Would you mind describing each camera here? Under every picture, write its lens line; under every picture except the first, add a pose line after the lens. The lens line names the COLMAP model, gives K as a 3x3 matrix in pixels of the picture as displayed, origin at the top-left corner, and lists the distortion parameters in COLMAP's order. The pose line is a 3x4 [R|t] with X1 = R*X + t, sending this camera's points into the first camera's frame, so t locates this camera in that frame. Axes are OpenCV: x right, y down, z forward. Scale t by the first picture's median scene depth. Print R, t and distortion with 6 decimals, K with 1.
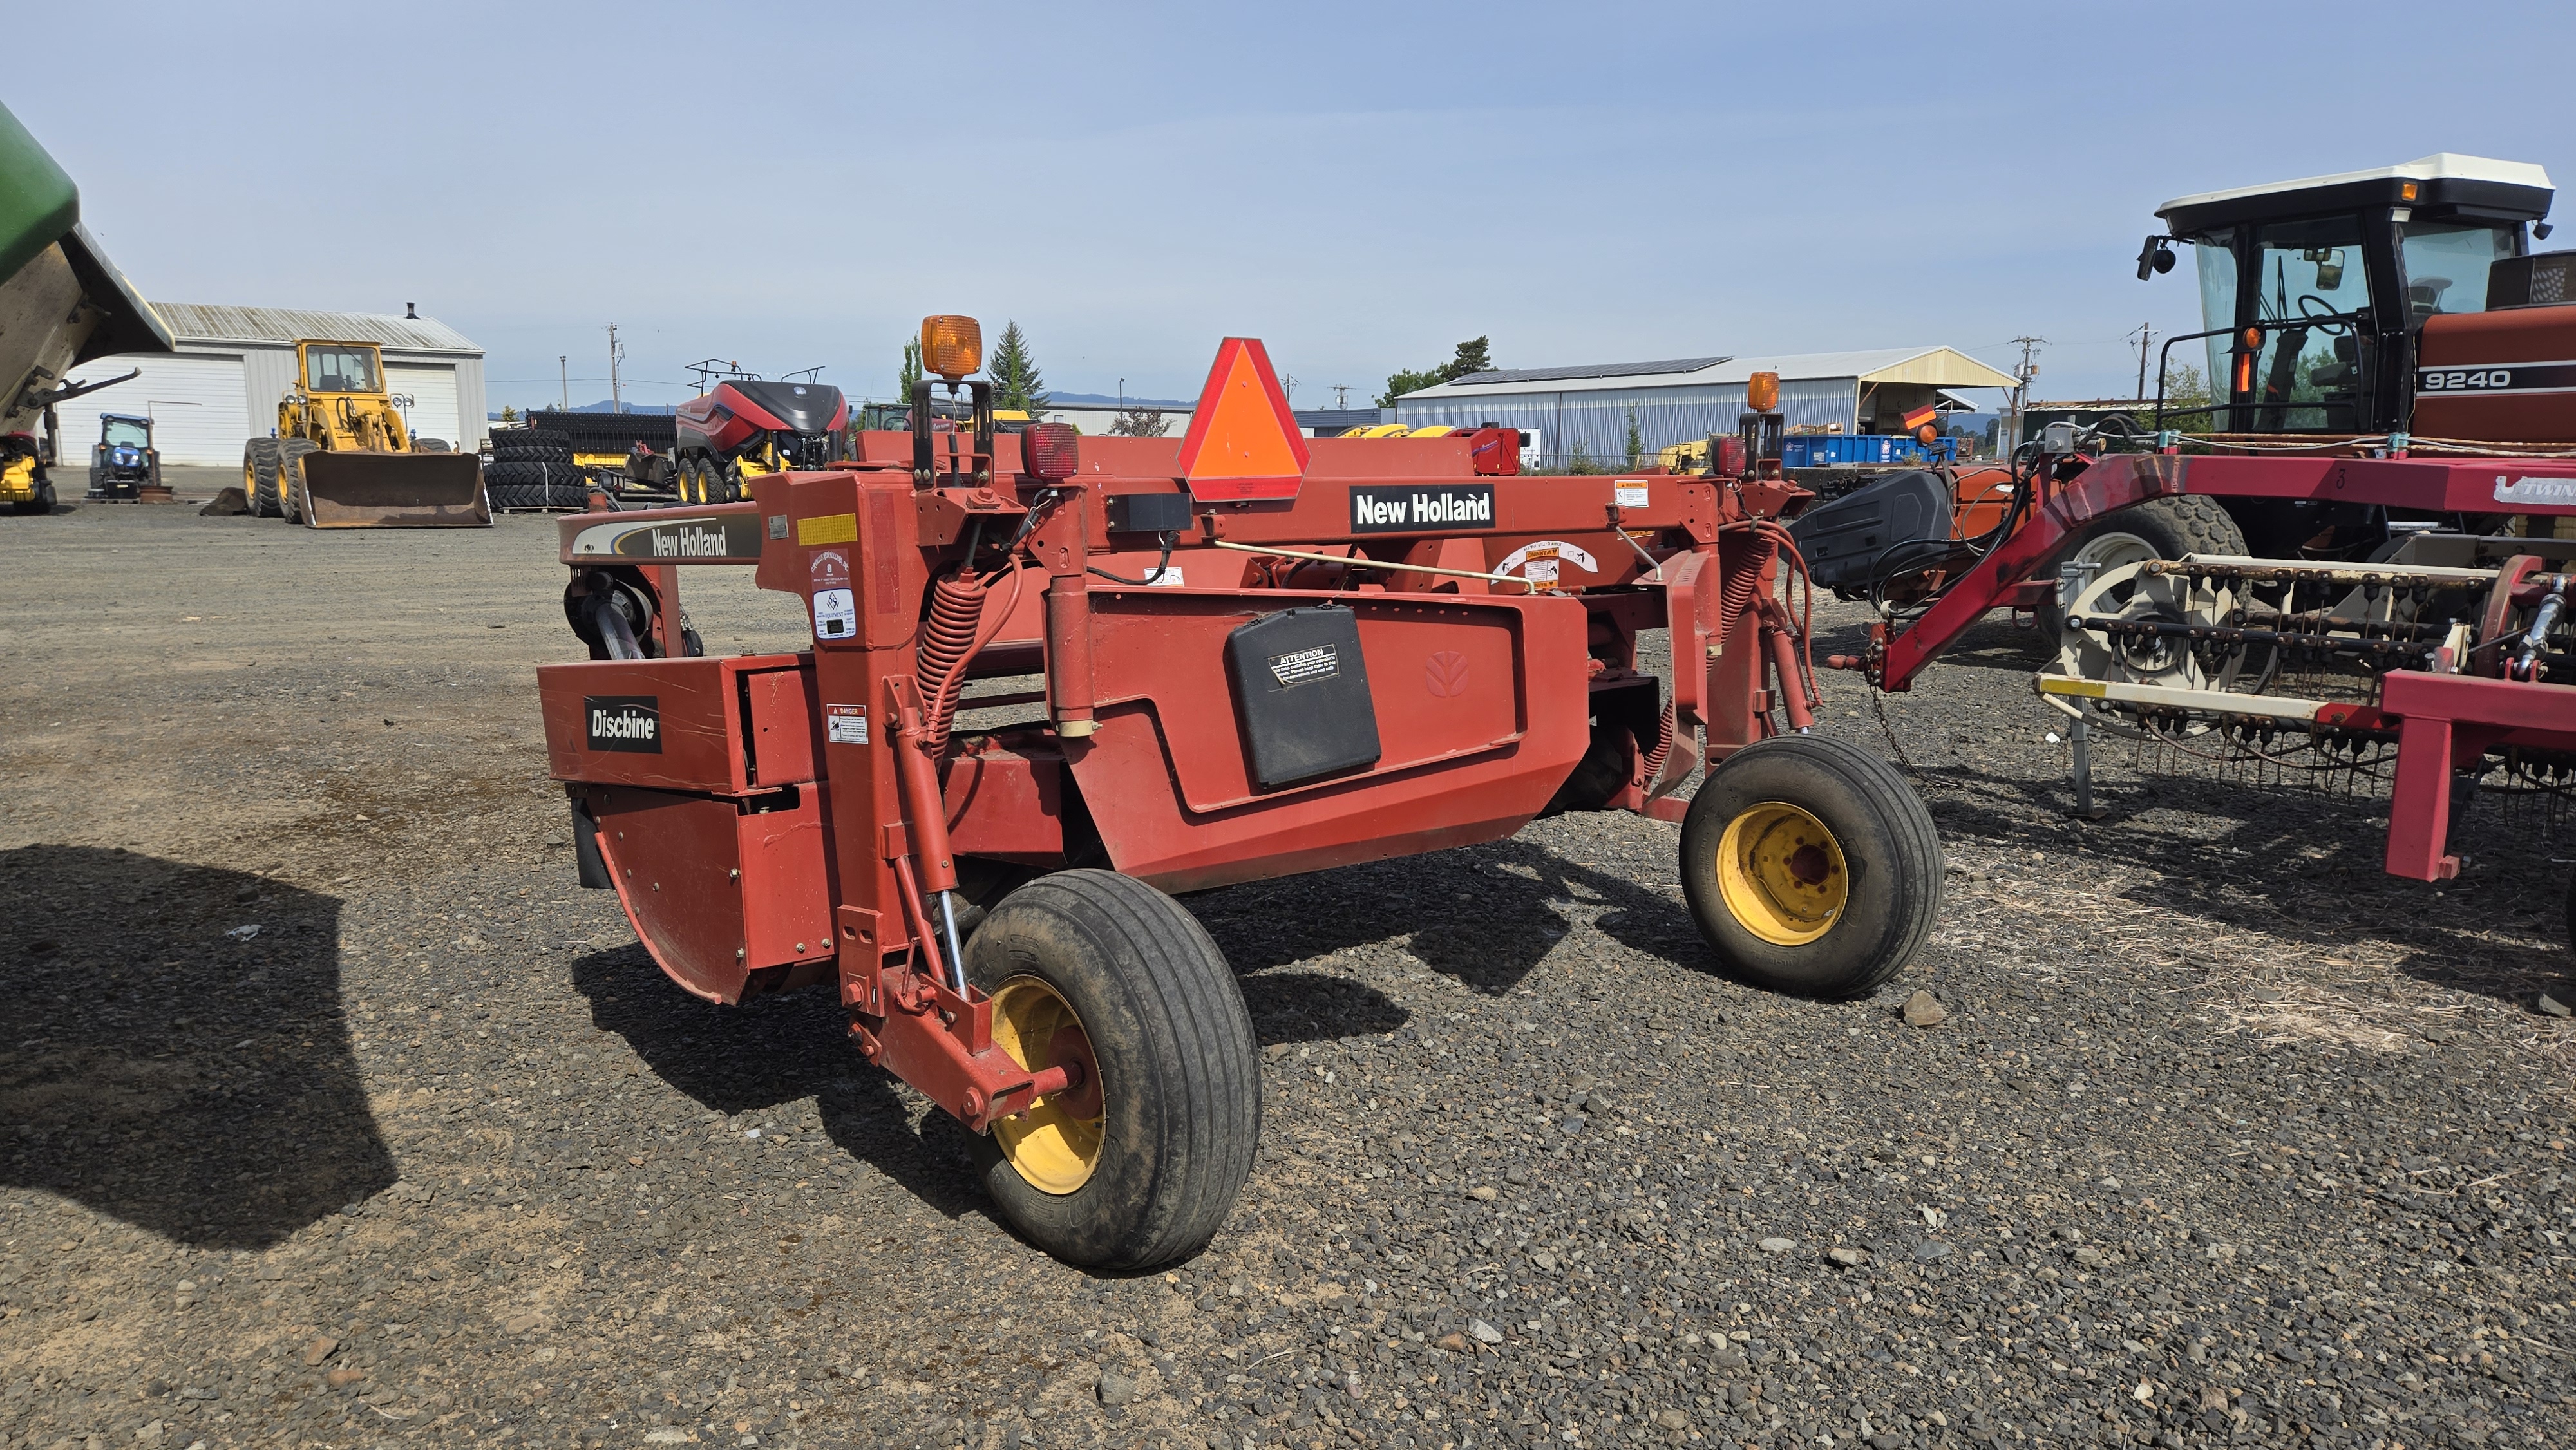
lens RADIAL K [[1710.2, 0, 1311.0], [0, 1710.2, 731.5], [0, 0, 1]] dist [0.057451, -0.025365]
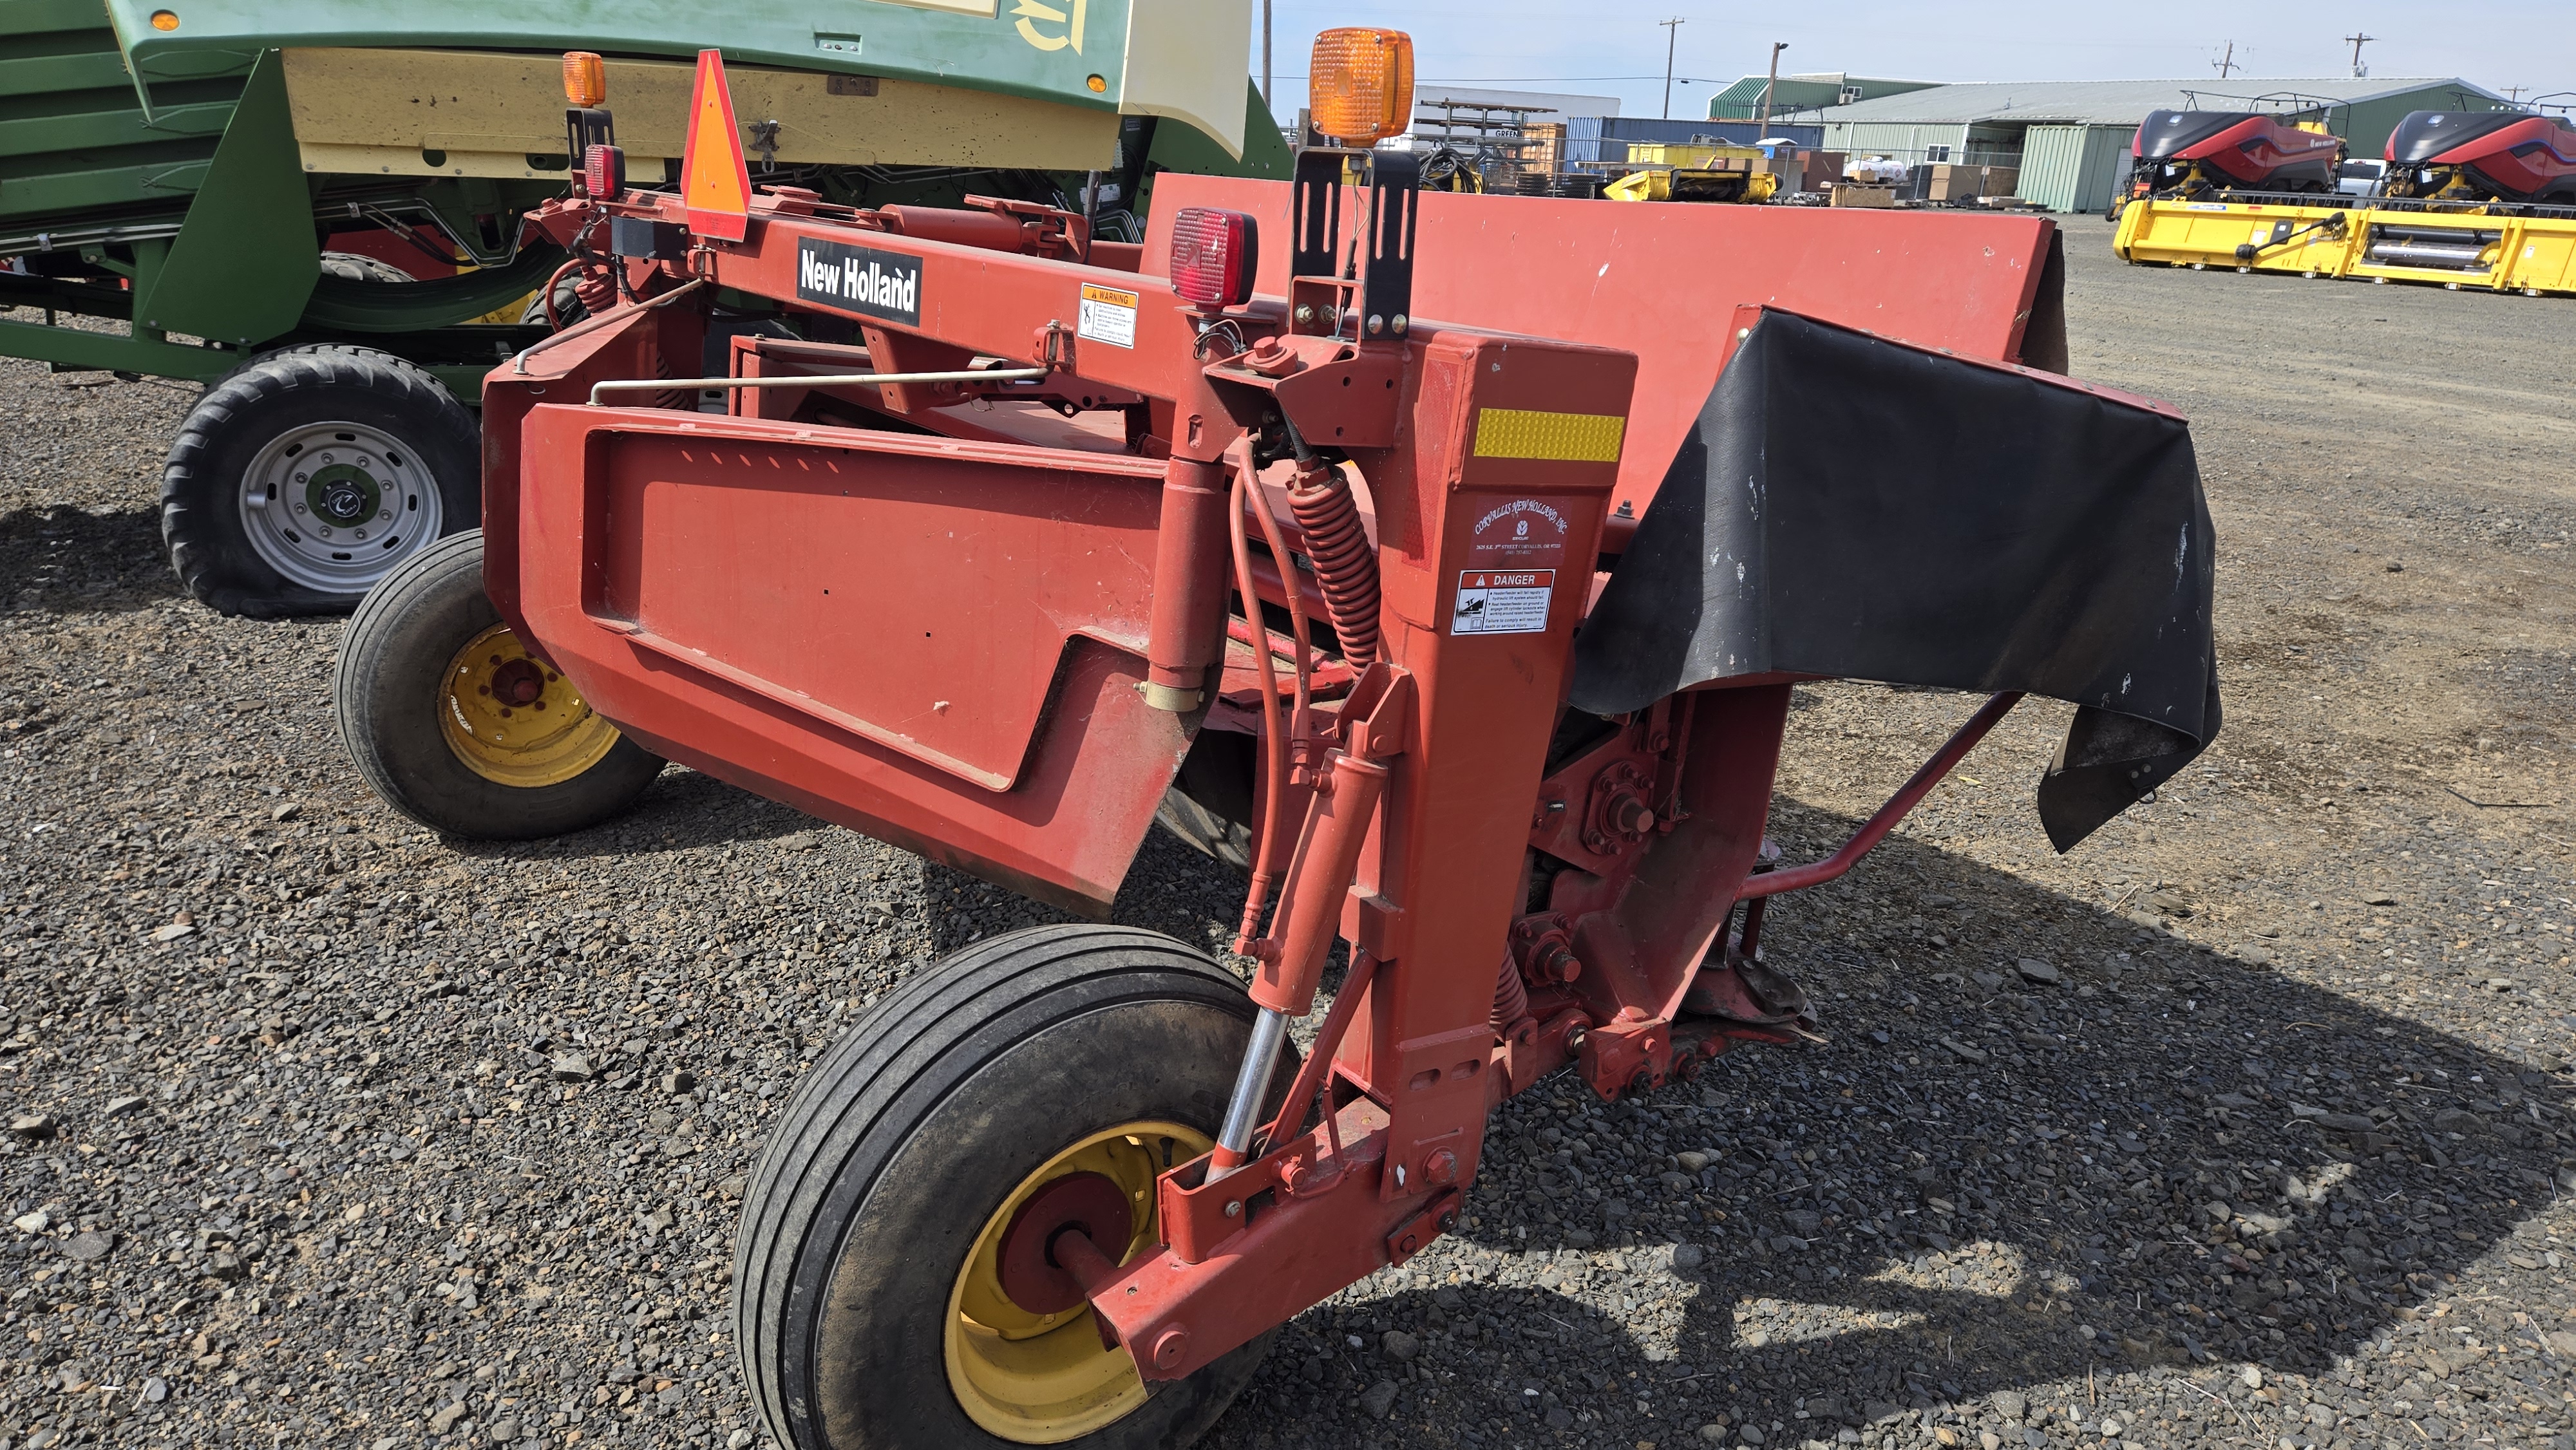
lens RADIAL K [[1710.2, 0, 1310.0], [0, 1710.2, 724.1], [0, 0, 1]] dist [0.057451, -0.025365]
pose [[-0.110047, 0.294600, -0.949263, 0.782646], [-0.213253, 0.925823, 0.312048, -0.224236], [0.970779, 0.236774, -0.039060, 1.261849]]
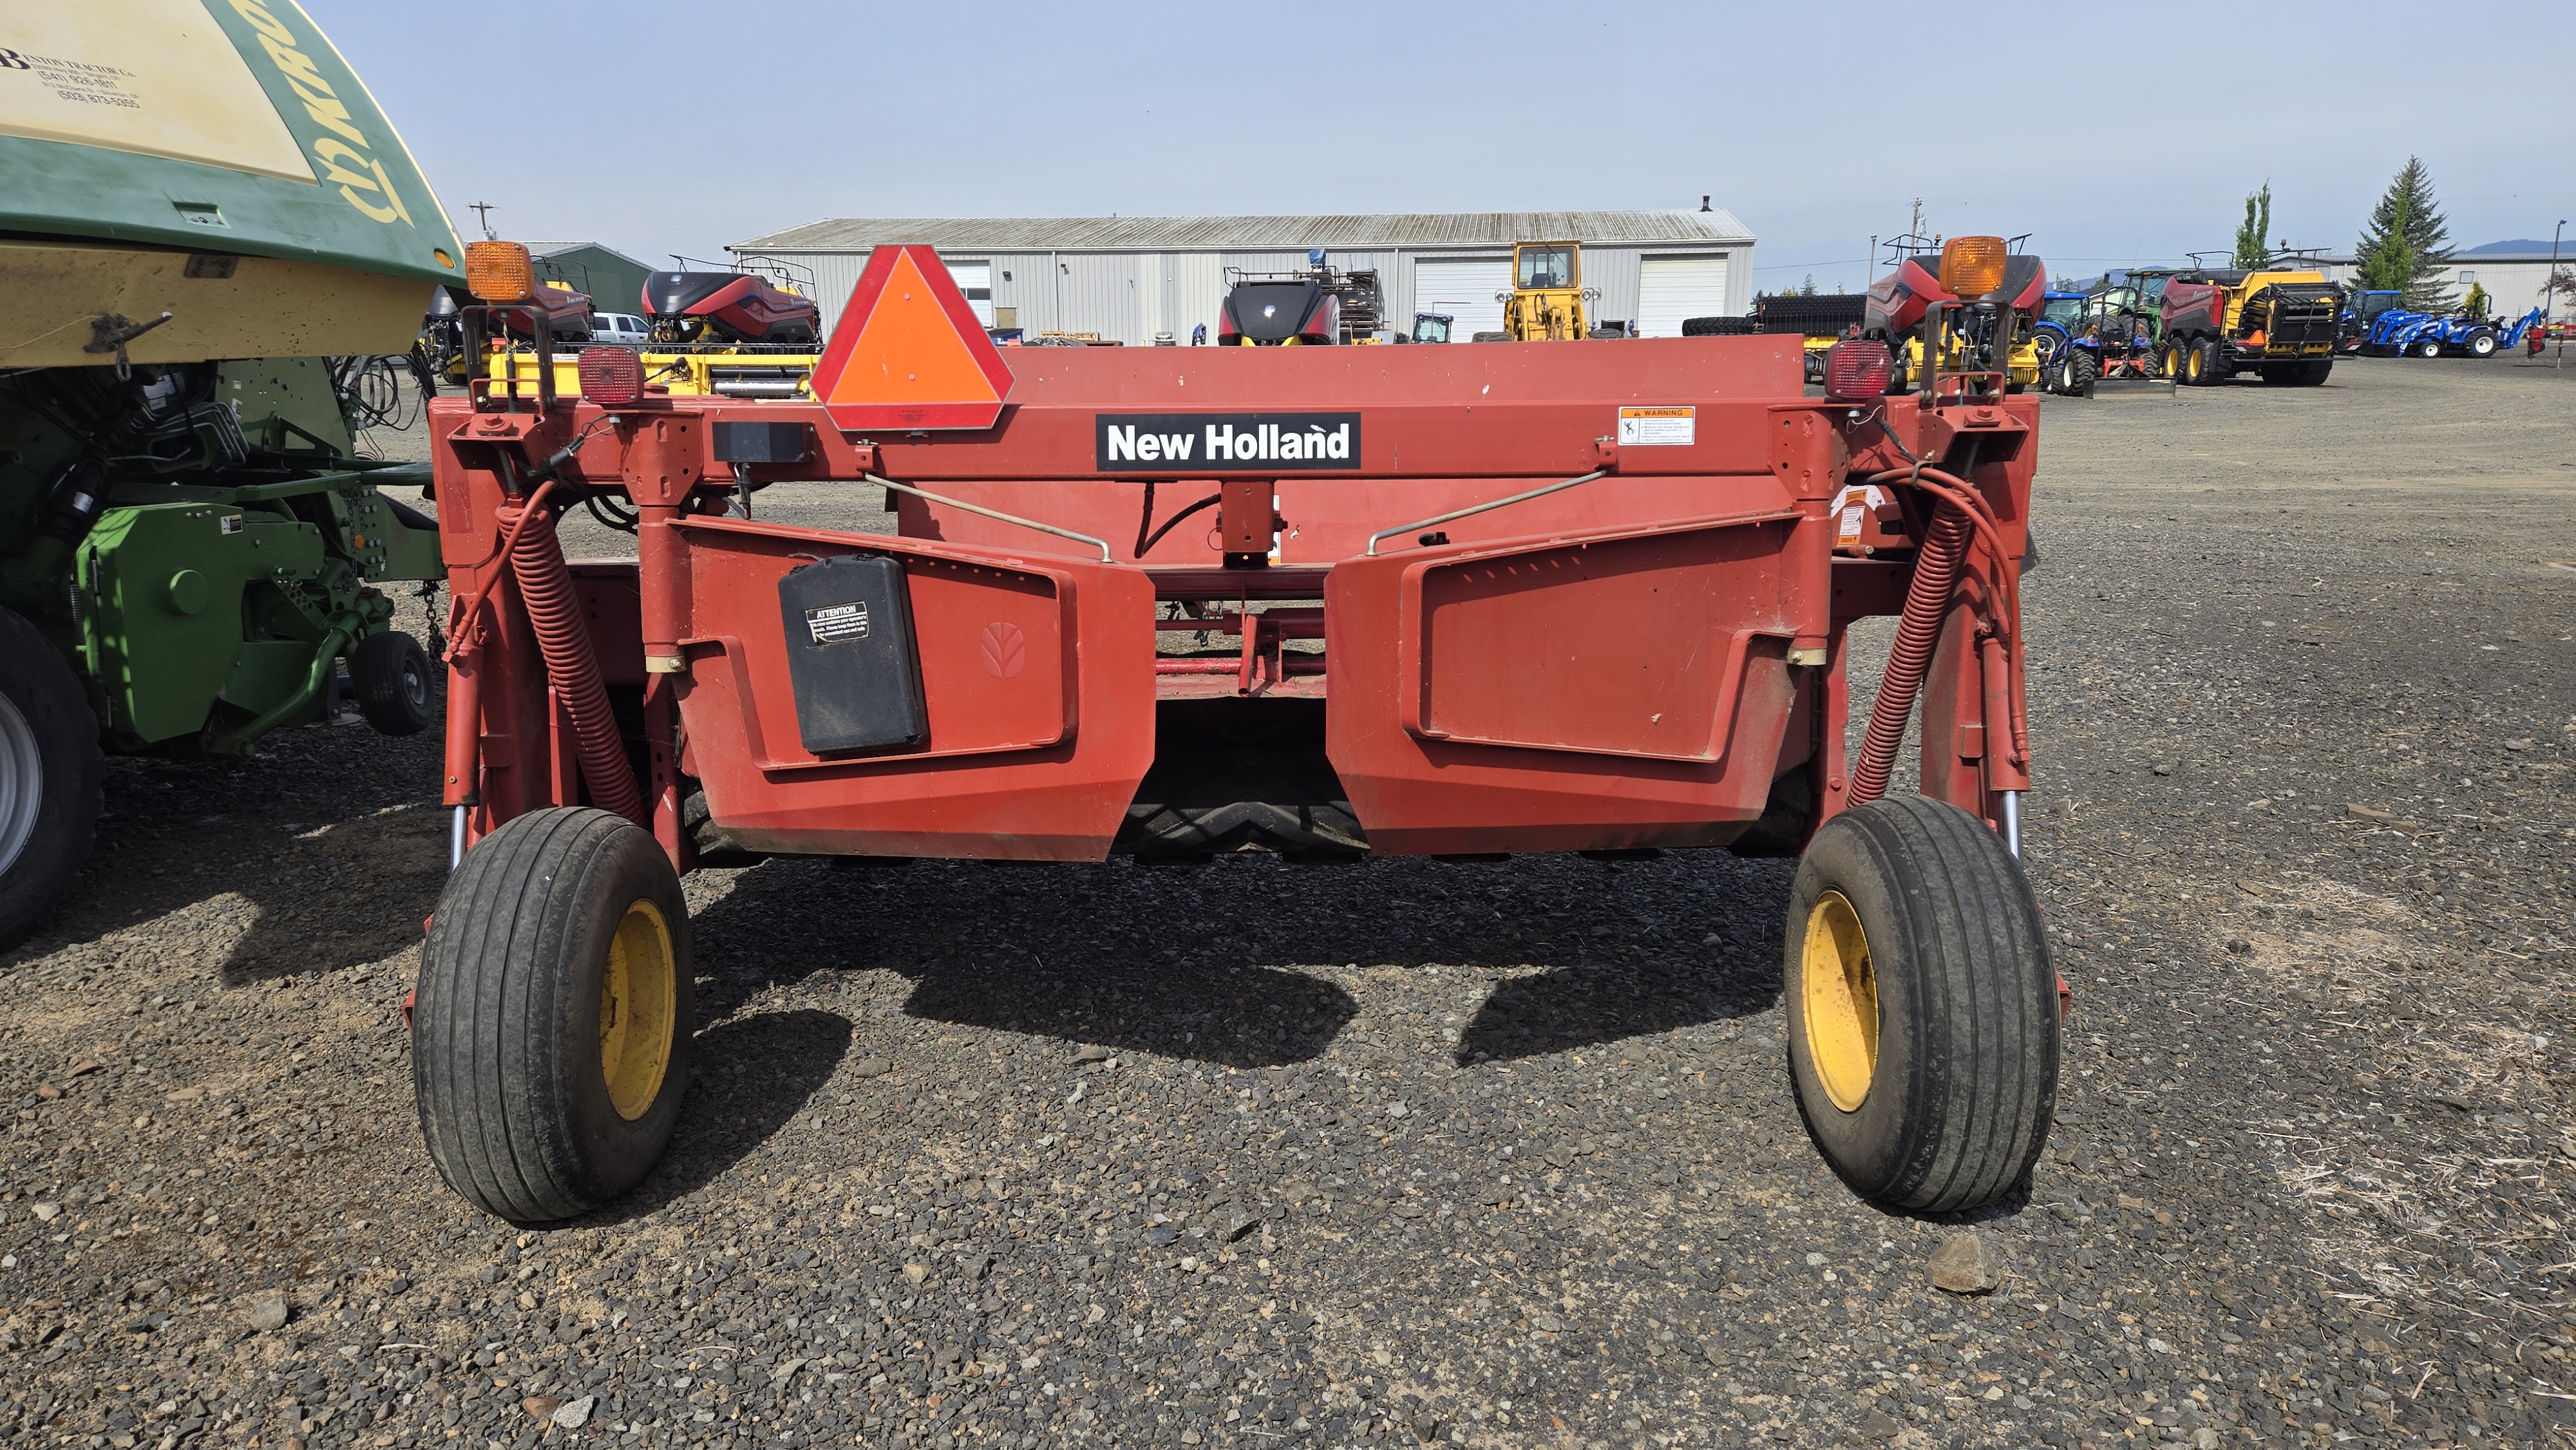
lens RADIAL K [[1710.2, 0, 1293.5], [0, 1710.2, 722.9], [0, 0, 1]] dist [0.057451, -0.025365]
pose [[0.742305, 0.126369, -0.658038, 0.638172], [-0.096497, 0.991979, 0.081644, -0.068861], [0.663077, 0.002894, 0.748546, 0.421884]]
